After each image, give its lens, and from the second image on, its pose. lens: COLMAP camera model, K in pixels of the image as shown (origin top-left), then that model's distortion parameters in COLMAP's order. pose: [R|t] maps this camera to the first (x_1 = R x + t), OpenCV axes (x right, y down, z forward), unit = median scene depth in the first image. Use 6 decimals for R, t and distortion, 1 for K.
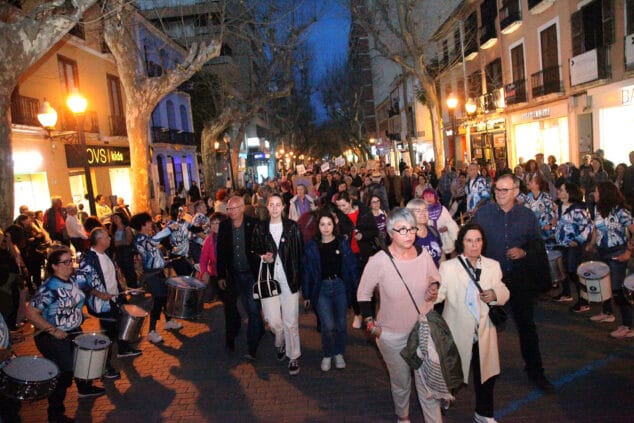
lens RADIAL K [[439.6, 0, 317.0], [0, 439.6, 211.5], [0, 0, 1]] dist [-0.124358, 0.070456]
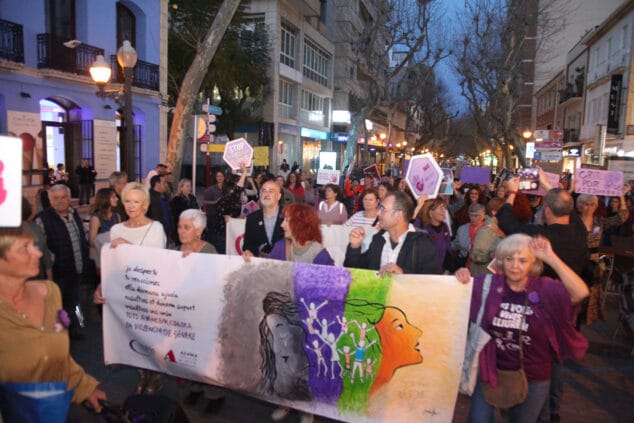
lens RADIAL K [[445.4, 0, 317.0], [0, 445.4, 211.5], [0, 0, 1]] dist [-0.131859, 0.066561]
pose [[0.947895, 0.160509, -0.275195, 0.063388], [-0.154951, 0.987030, 0.041971, -0.075675], [0.278362, 0.002858, 0.960472, 0.672095]]
